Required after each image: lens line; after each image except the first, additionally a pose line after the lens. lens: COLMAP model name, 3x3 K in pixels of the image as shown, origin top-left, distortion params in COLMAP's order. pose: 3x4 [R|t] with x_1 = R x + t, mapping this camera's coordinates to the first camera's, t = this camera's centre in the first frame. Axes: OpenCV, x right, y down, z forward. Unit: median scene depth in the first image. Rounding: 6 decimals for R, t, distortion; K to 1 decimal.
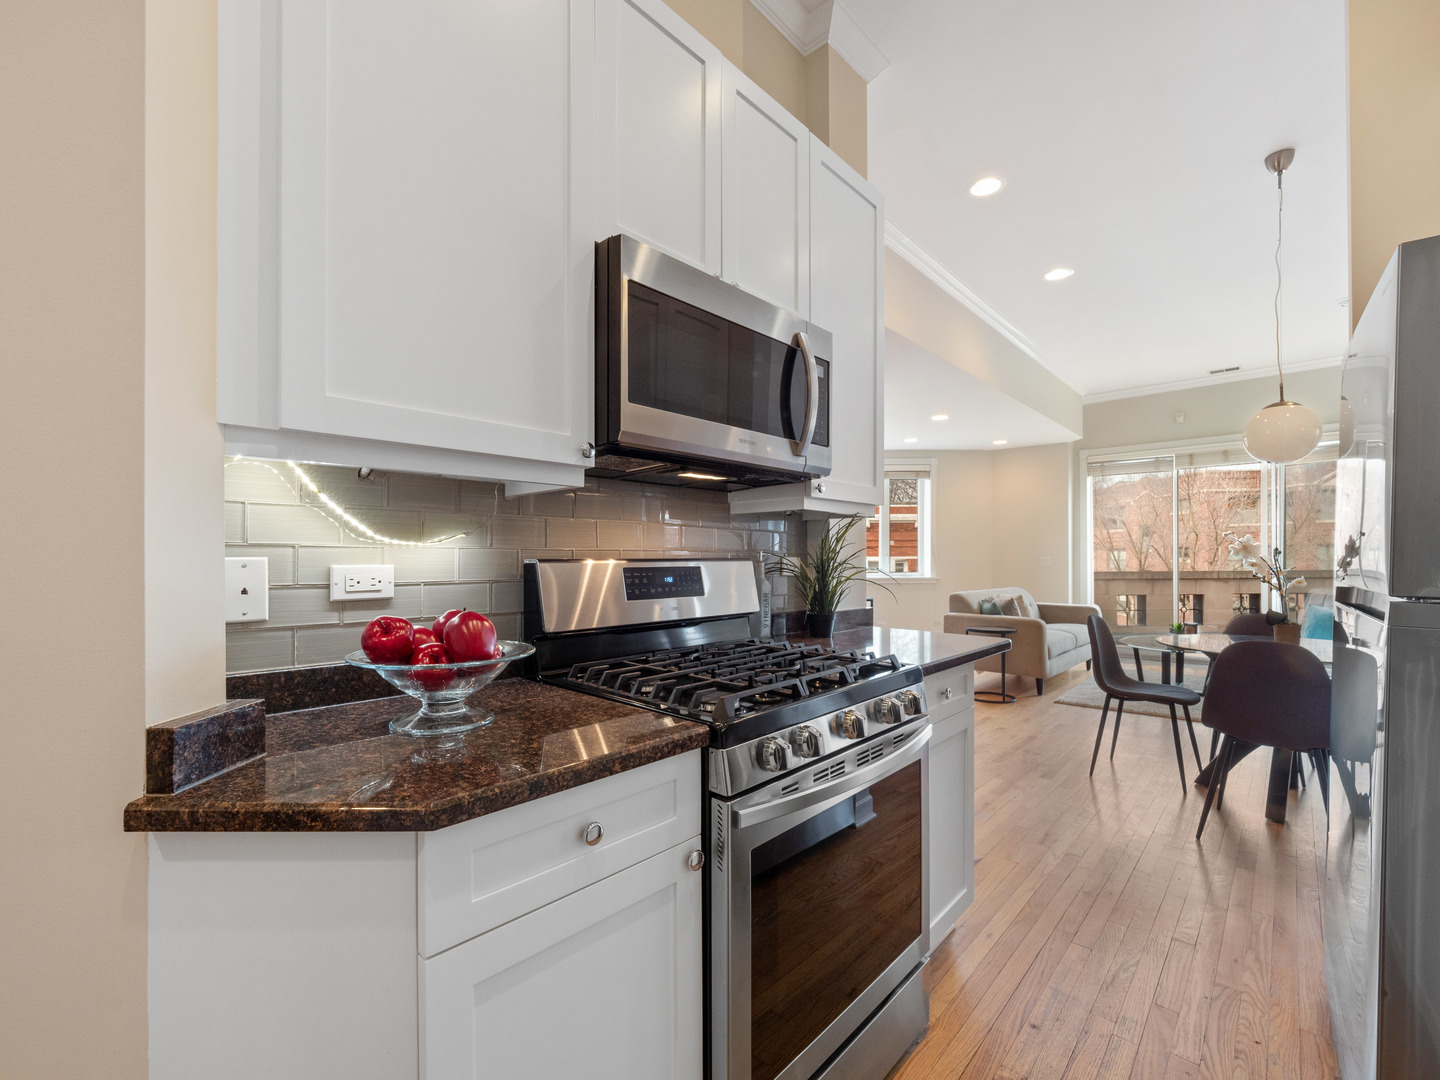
lens RADIAL K [[618.0, 0, 709.8], [0, 618.0, 561.0], [0, 0, 1]] dist [-0.003308, -0.002643]
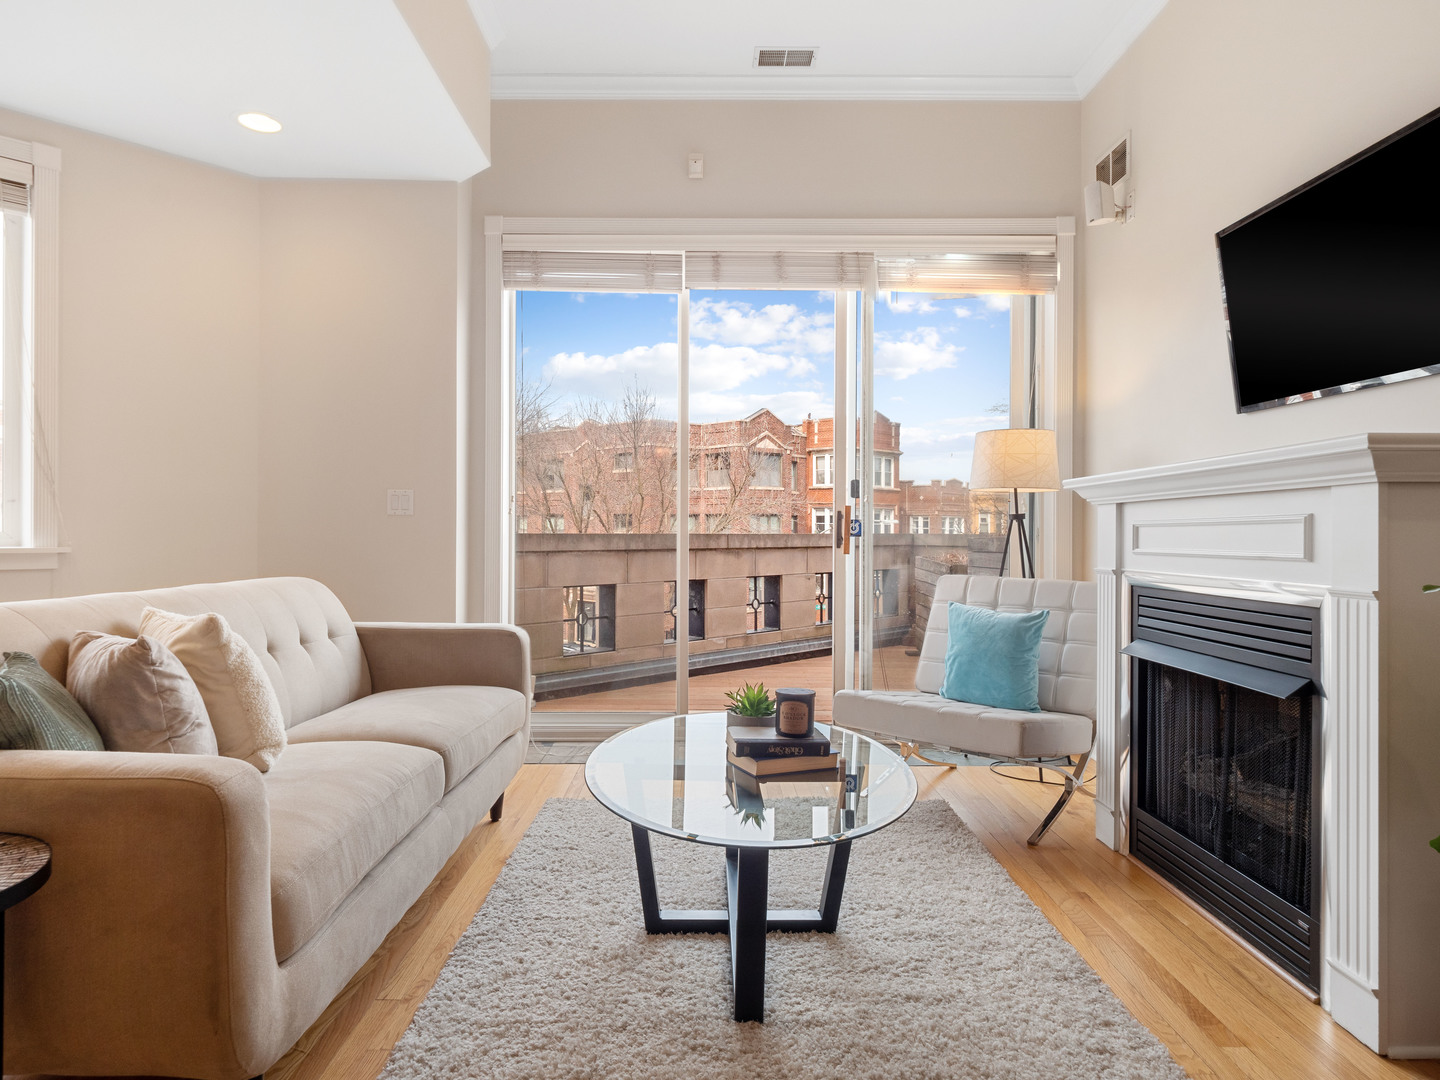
lens RADIAL K [[900.6, 0, 710.2], [0, 900.6, 530.7], [0, 0, 1]] dist [0.008632, -0.001964]
pose [[0.727036, 0.007158, 0.686562, 0.322897], [-0.005422, 0.999974, -0.004684, 0.019167], [-0.686578, -0.000317, 0.727056, 0.505087]]
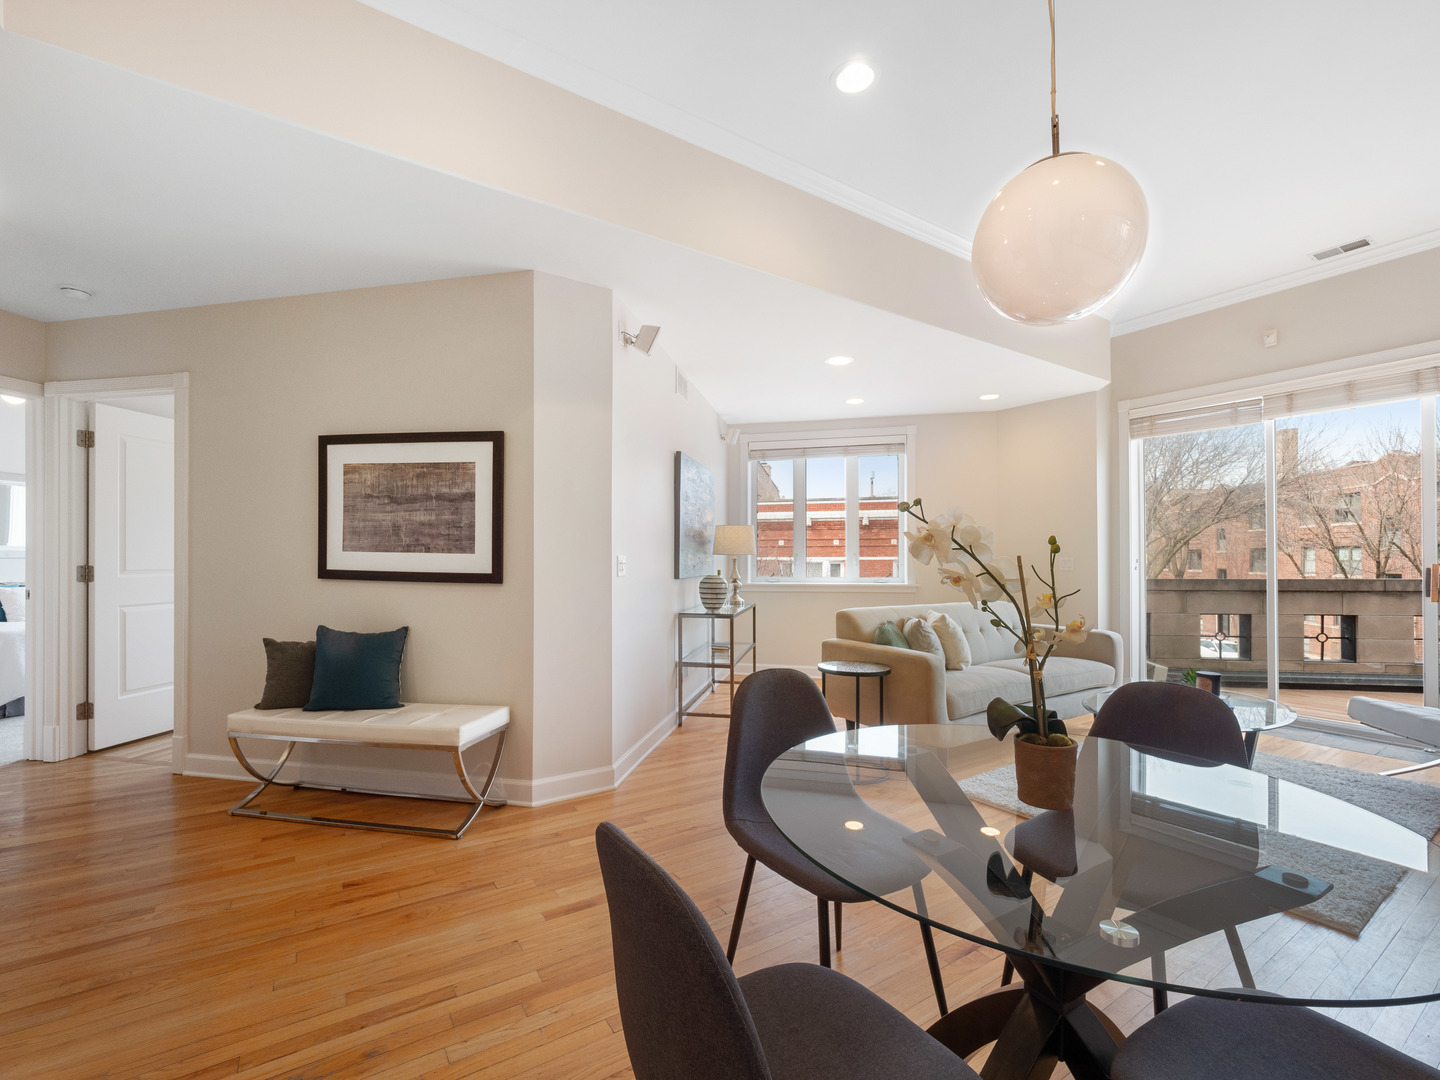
lens RADIAL K [[618.0, 0, 700.0], [0, 618.0, 555.0], [0, 0, 1]] dist [-0.003308, -0.002643]
pose [[0.969474, -0.000702, -0.245192, 0.324326], [-0.001810, 0.999948, -0.010017, -0.001649], [0.245186, 0.010155, 0.969423, 0.229512]]
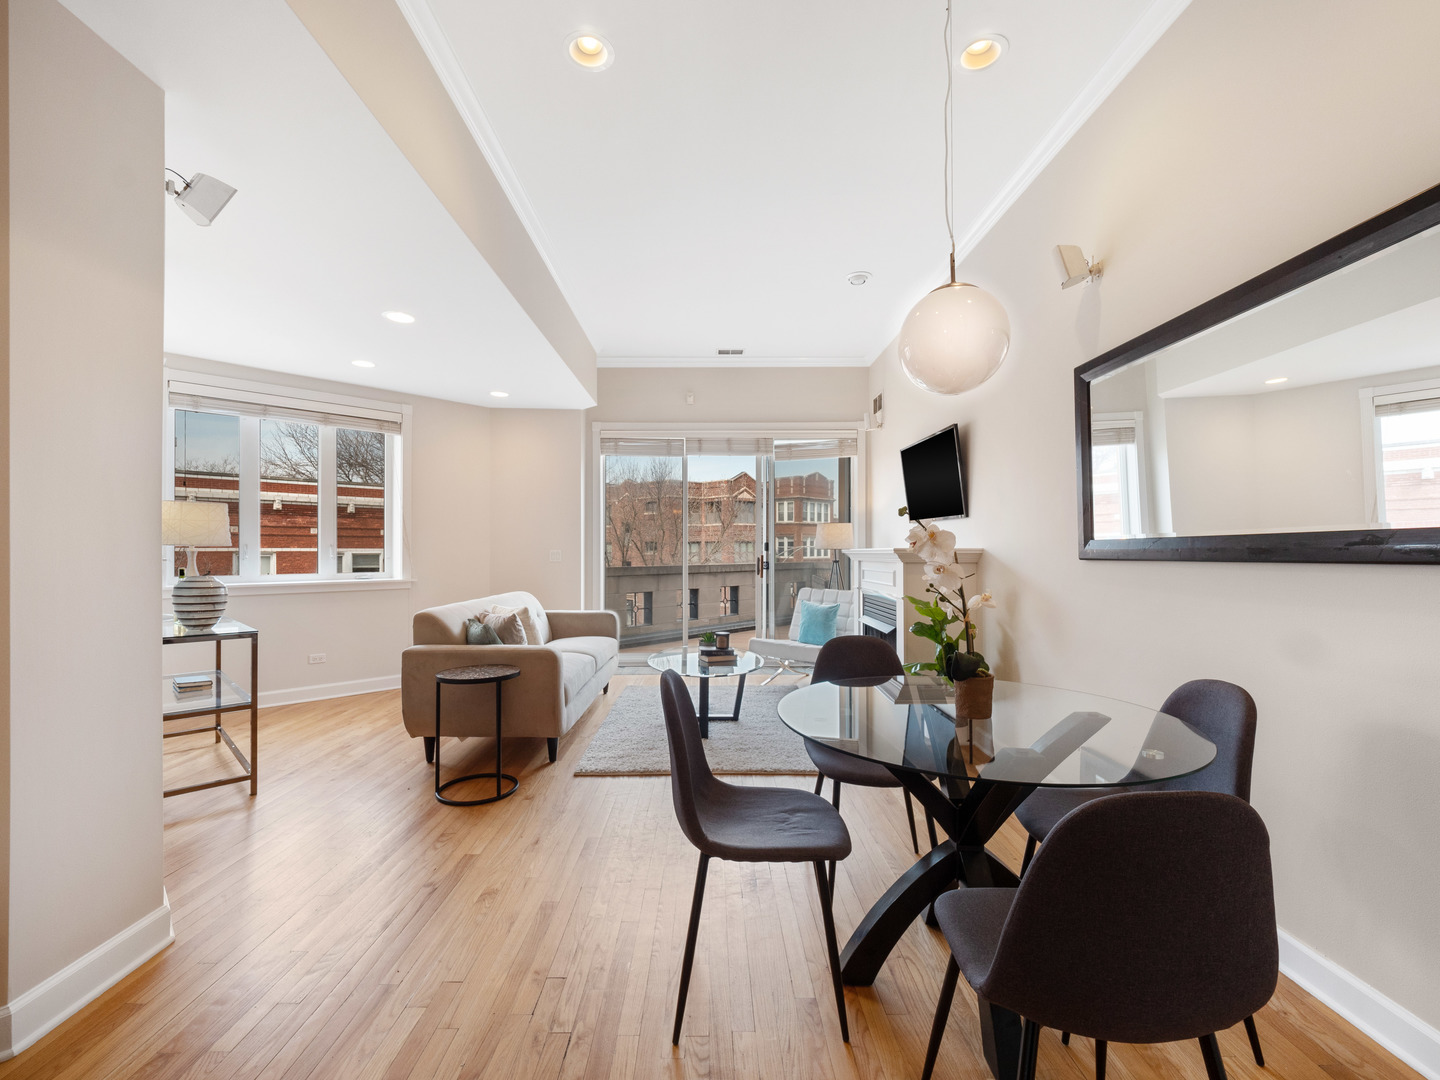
lens RADIAL K [[618.0, 0, 708.4], [0, 618.0, 549.0], [0, 0, 1]] dist [-0.003308, -0.002643]
pose [[0.728702, 0.004087, 0.684819, 0.149097], [0.000646, 0.999978, -0.006655, -0.003193], [-0.684830, 0.005292, 0.728683, 0.296755]]
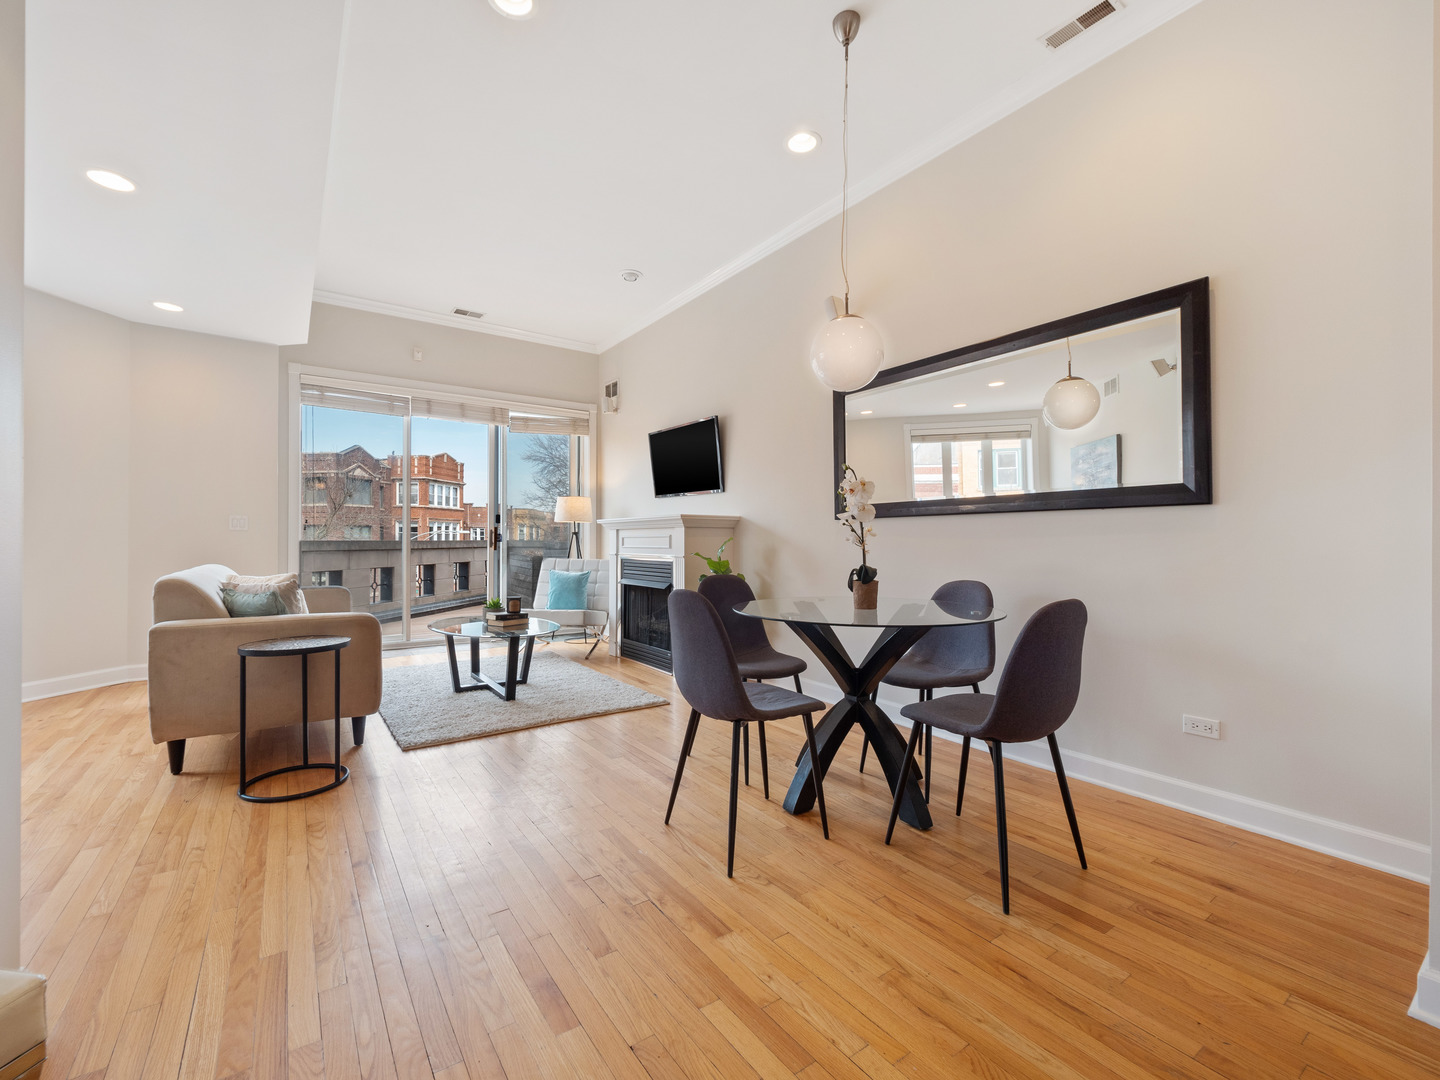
lens RADIAL K [[618.0, 0, 713.8], [0, 618.0, 539.2], [0, 0, 1]] dist [-0.003308, -0.002643]
pose [[0.210025, 0.004684, 0.977685, 0.031238], [-0.001632, 0.999989, -0.004440, 0.019403], [-0.977695, -0.000663, 0.210030, 0.402870]]
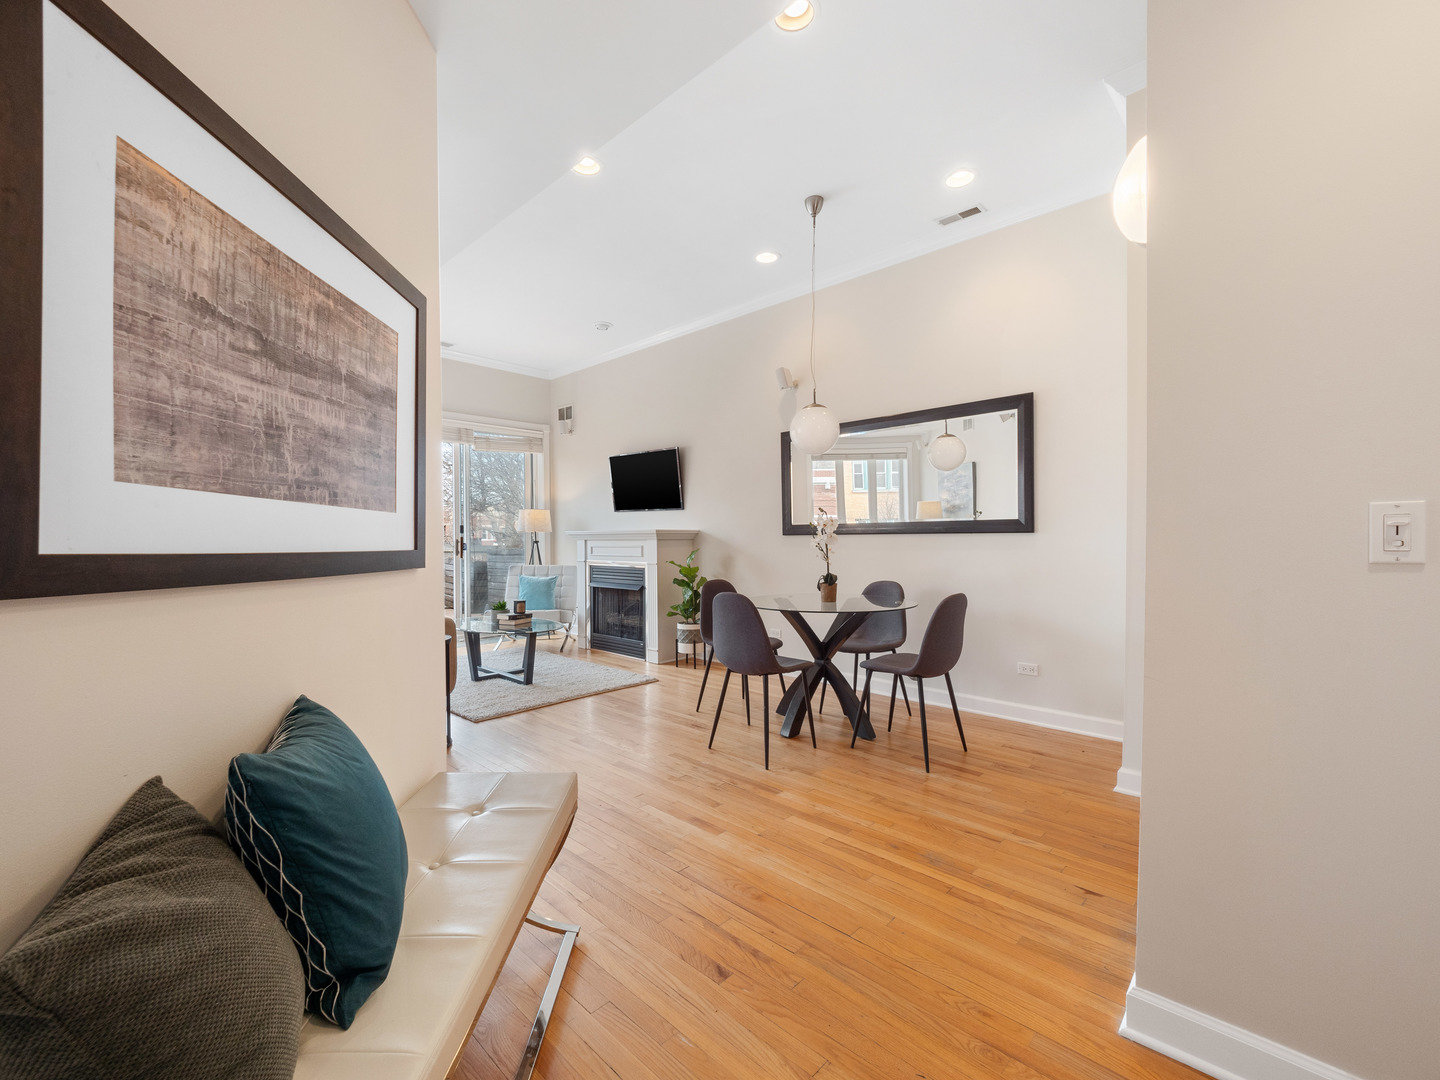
lens RADIAL K [[618.0, 0, 708.5], [0, 618.0, 549.5], [0, 0, 1]] dist [-0.003308, -0.002643]
pose [[0.026100, -0.019388, 0.999471, -0.125312], [0.006146, 0.999796, 0.019233, 0.002753], [-0.999640, 0.005640, 0.026214, 0.475890]]
